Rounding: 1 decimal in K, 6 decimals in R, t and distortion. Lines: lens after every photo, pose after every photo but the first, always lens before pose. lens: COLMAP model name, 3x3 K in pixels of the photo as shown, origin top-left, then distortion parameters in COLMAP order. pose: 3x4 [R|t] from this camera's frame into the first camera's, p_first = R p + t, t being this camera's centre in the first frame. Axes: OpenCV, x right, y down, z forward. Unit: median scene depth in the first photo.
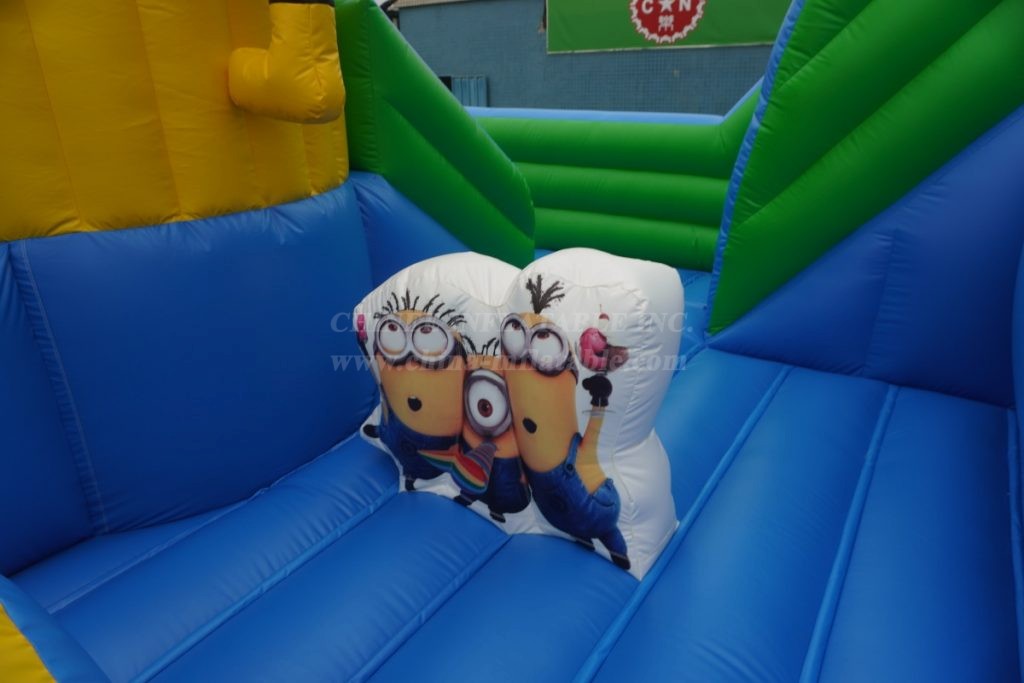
lens RADIAL K [[688.4, 0, 512.0], [0, 688.4, 341.5], [0, 0, 1]] dist [-0.034966, 0.002979]
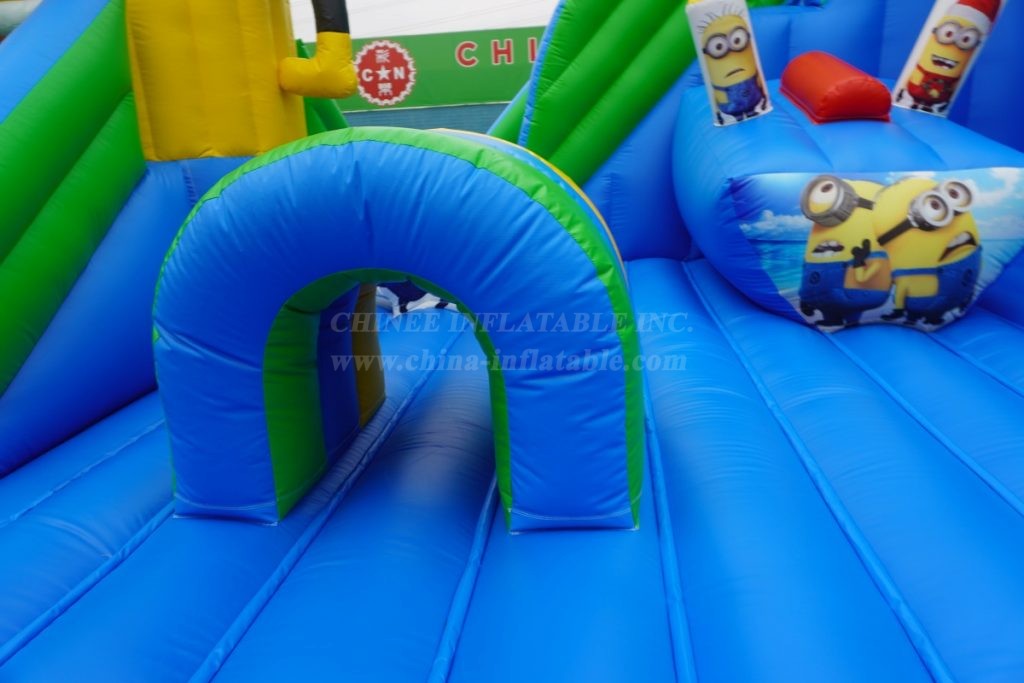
lens RADIAL K [[688.4, 0, 512.0], [0, 688.4, 341.5], [0, 0, 1]] dist [-0.034966, 0.002979]
pose [[0.906551, -0.132831, 0.400652, -0.113633], [0.172928, 0.982757, -0.065462, 0.084717], [-0.385048, 0.128629, 0.913889, -0.123729]]
